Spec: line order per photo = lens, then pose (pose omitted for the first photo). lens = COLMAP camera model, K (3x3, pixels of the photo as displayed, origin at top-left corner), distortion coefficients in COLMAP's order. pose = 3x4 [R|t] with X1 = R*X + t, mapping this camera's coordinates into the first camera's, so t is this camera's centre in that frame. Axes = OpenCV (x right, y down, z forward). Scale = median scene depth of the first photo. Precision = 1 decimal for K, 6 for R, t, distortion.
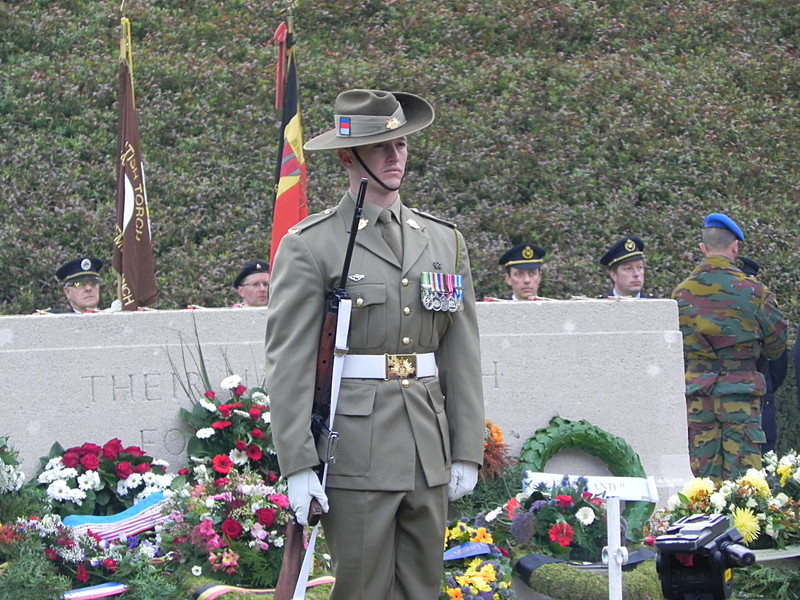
lens RADIAL K [[5697.6, 0, 400.0], [0, 5697.6, 300.0], [0, 0, 1]] dist [-0.222706, 86.908939]
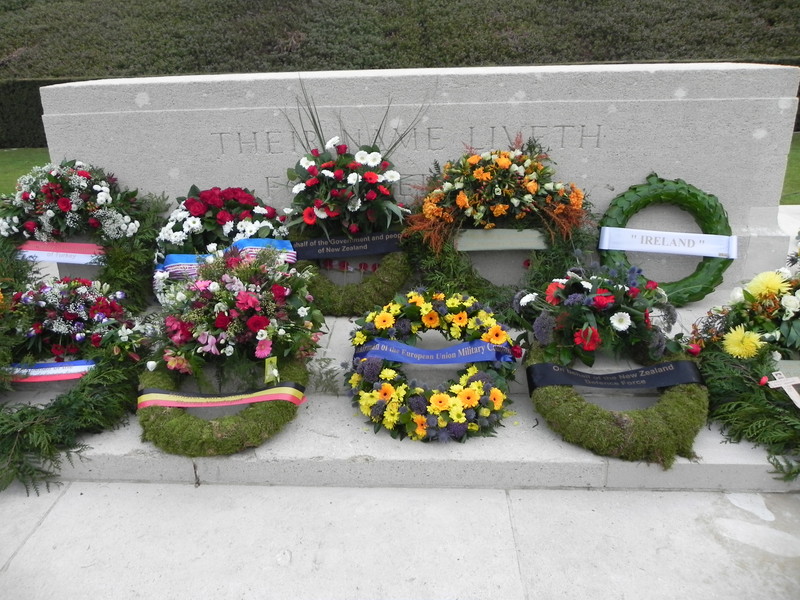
lens RADIAL K [[611.3, 0, 391.2], [0, 611.3, 281.0], [0, 0, 1]] dist [-0.024086, 0.041594]
pose [[0.862176, 0.190819, -0.469299, 0.044548], [0.000558, 0.925994, 0.377539, -0.006581], [0.506609, -0.325767, 0.798263, 0.871042]]
